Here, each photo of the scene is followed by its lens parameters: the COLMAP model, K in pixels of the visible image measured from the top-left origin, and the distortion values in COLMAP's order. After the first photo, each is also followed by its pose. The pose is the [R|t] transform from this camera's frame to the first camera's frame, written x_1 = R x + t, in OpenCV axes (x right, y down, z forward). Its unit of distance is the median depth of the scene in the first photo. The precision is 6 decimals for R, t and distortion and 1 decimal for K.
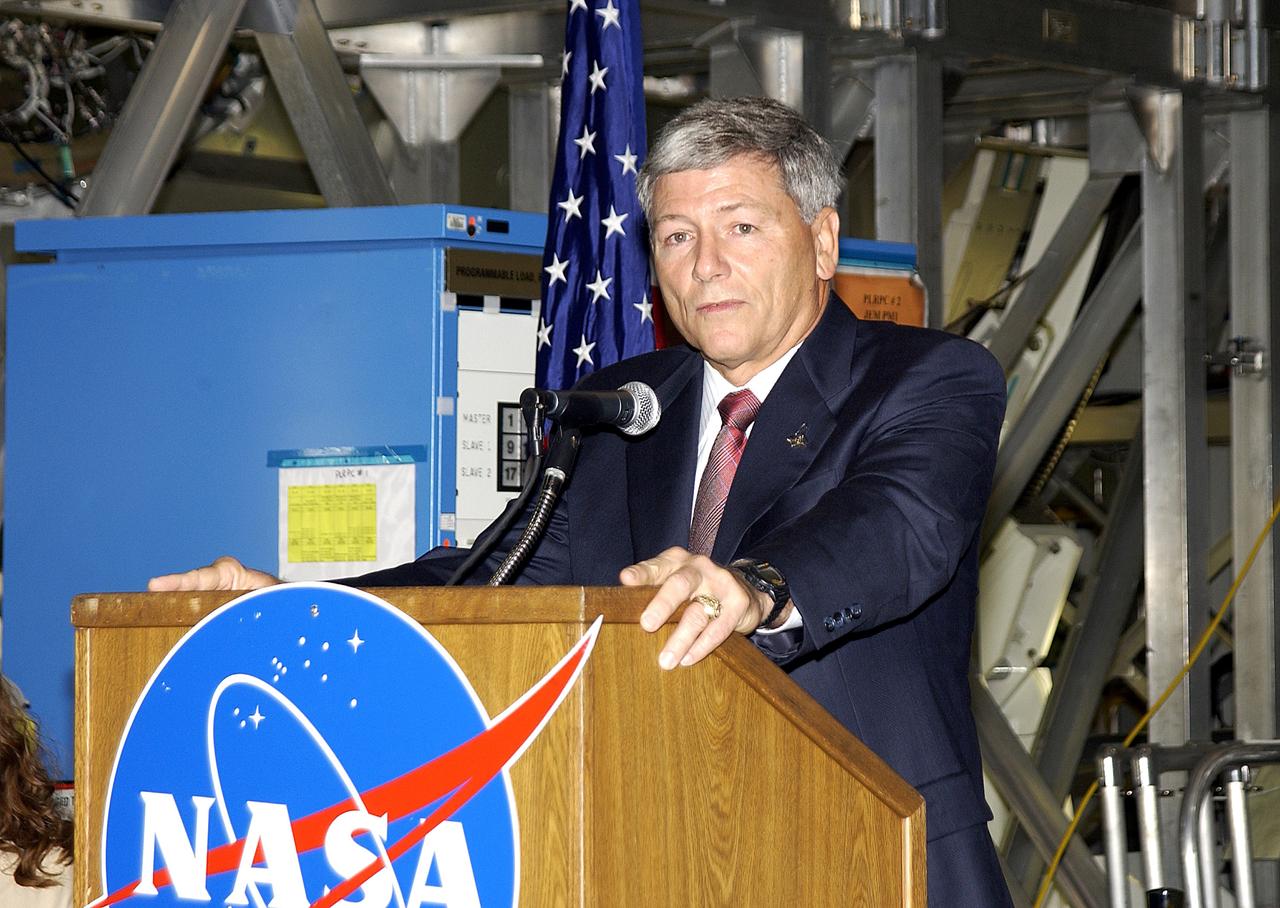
lens RADIAL K [[4874.9, 0, 752.9], [0, 4874.9, 400.8], [0, 0, 1]] dist [0.419567, 0.000000]
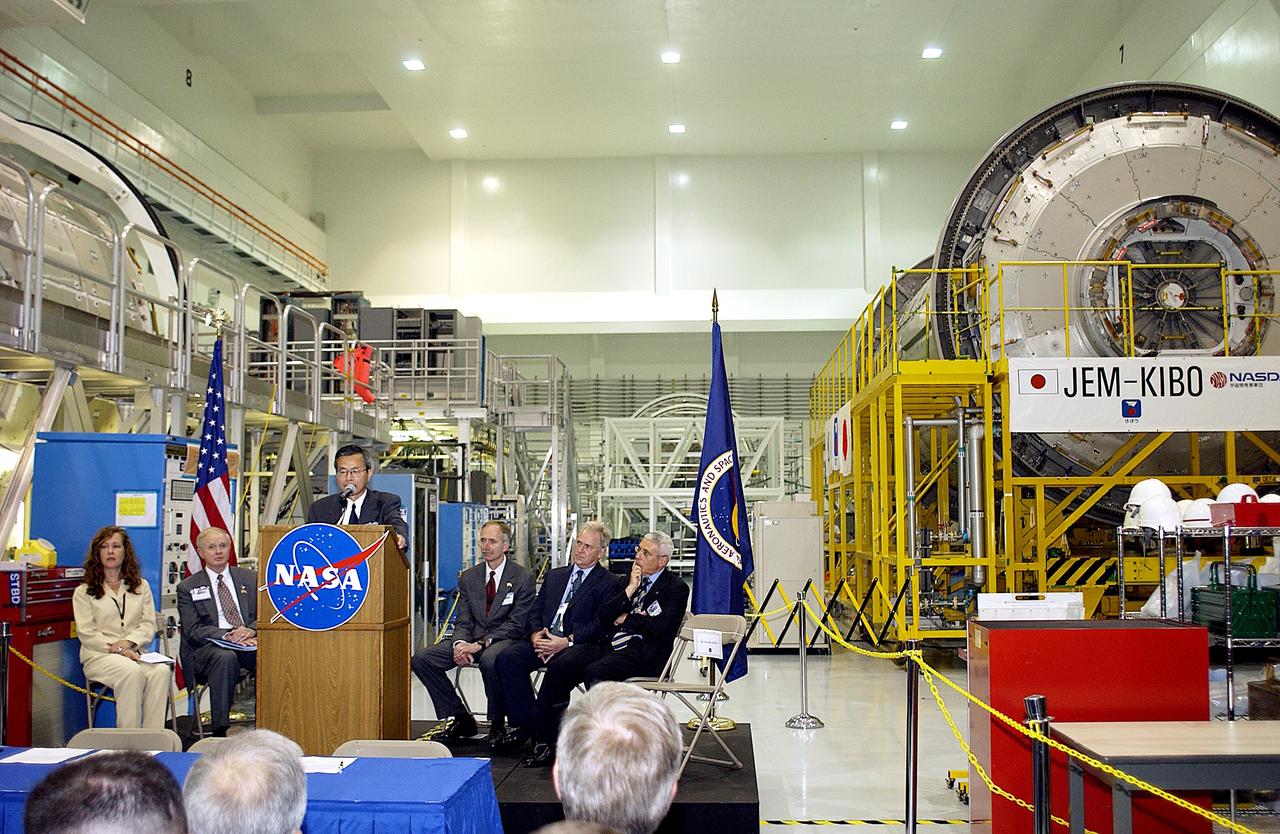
lens RADIAL K [[1334.3, 0, 615.5], [0, 1334.3, 409.0], [0, 0, 1]] dist [-0.081510, 0.000000]
pose [[0.850883, 0.050779, 0.522895, -0.338821], [-0.026593, 0.998205, -0.053663, -0.009834], [-0.524681, 0.031756, 0.850706, -0.215724]]
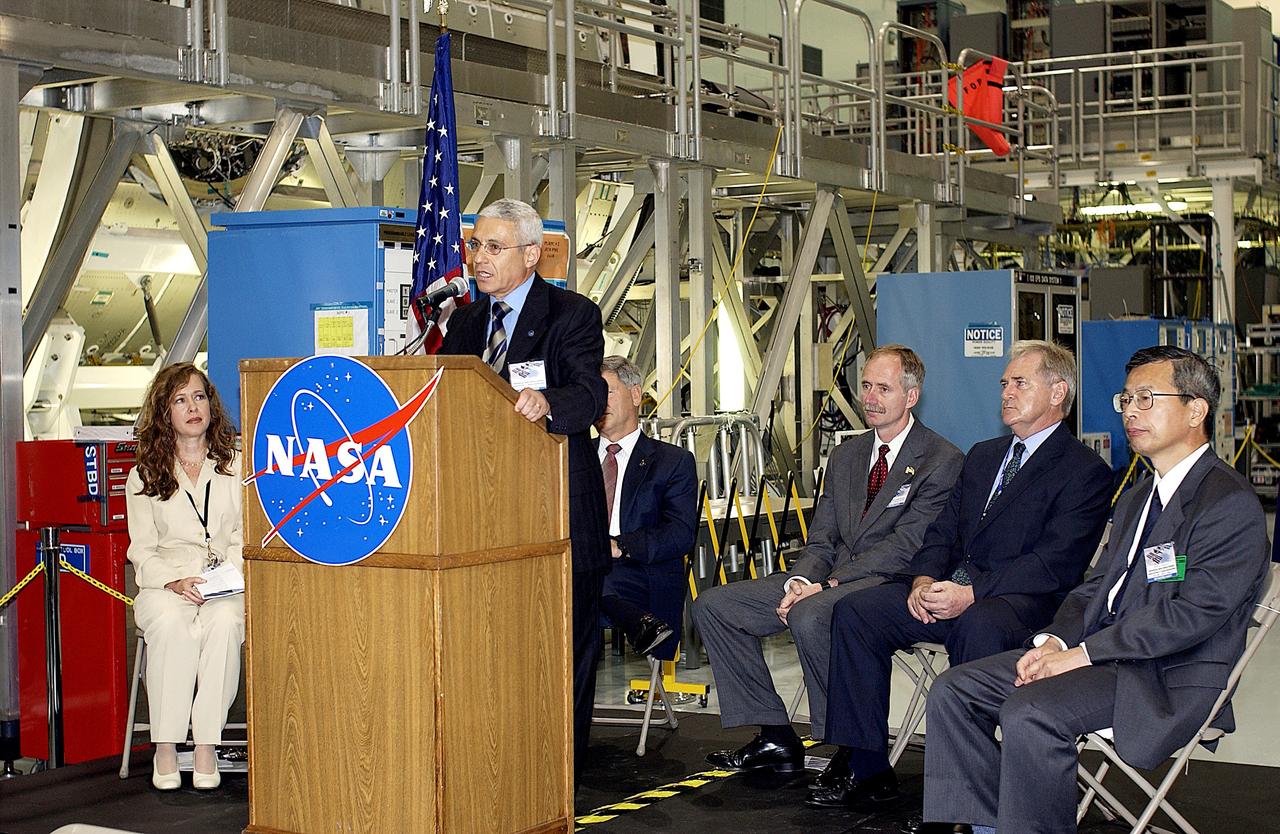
lens RADIAL K [[1966.5, 0, 635.4], [0, 1966.5, 399.8], [0, 0, 1]] dist [-0.093631, 0.000000]
pose [[0.997676, -0.005839, 0.067890, 0.000015], [0.001815, 0.998246, 0.059176, 0.000053], [-0.068116, -0.058916, 0.995936, -0.028746]]
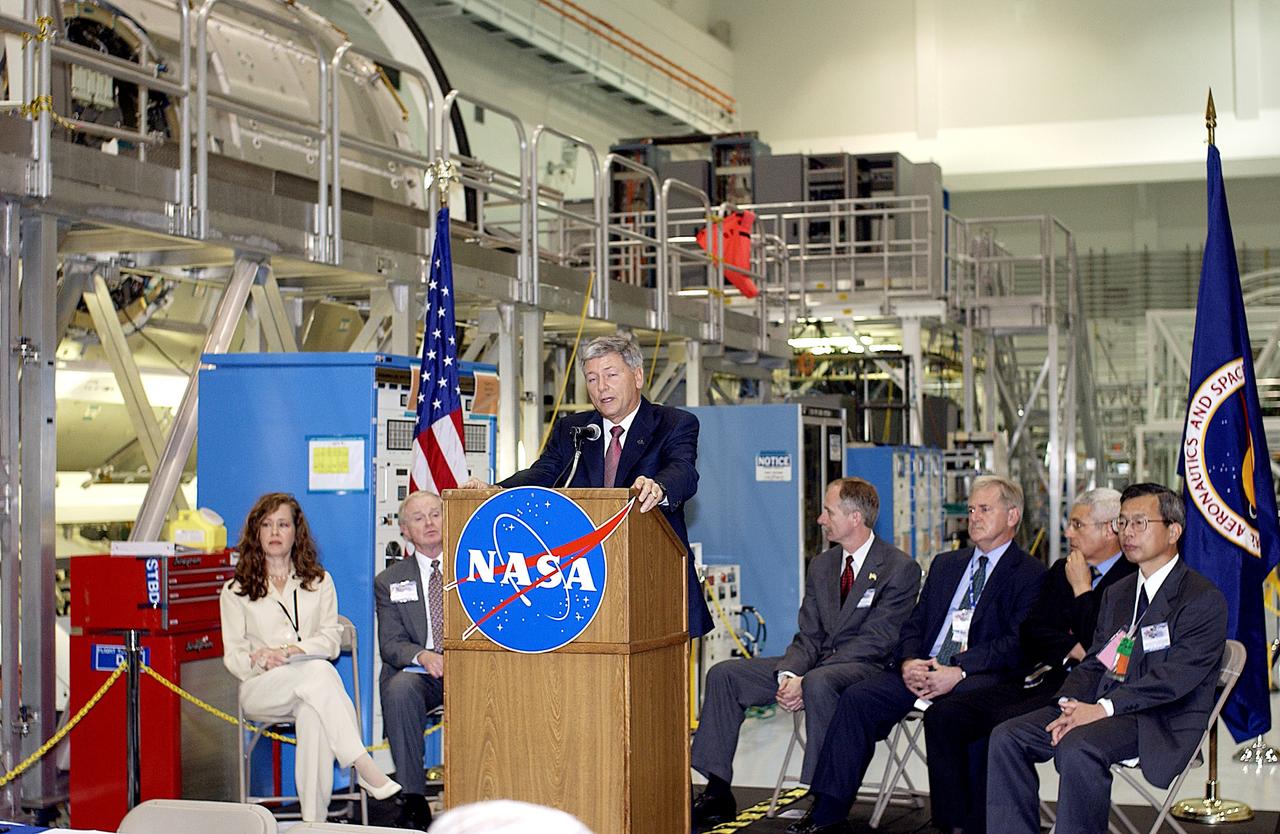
lens RADIAL K [[1966.5, 0, 620.3], [0, 1966.5, 418.0], [0, 0, 1]] dist [-0.093631, 0.000000]
pose [[0.965094, 0.009176, 0.261742, -0.228594], [-0.011981, 0.999887, 0.009122, -0.013146], [-0.261628, -0.011940, 0.965095, -0.177814]]
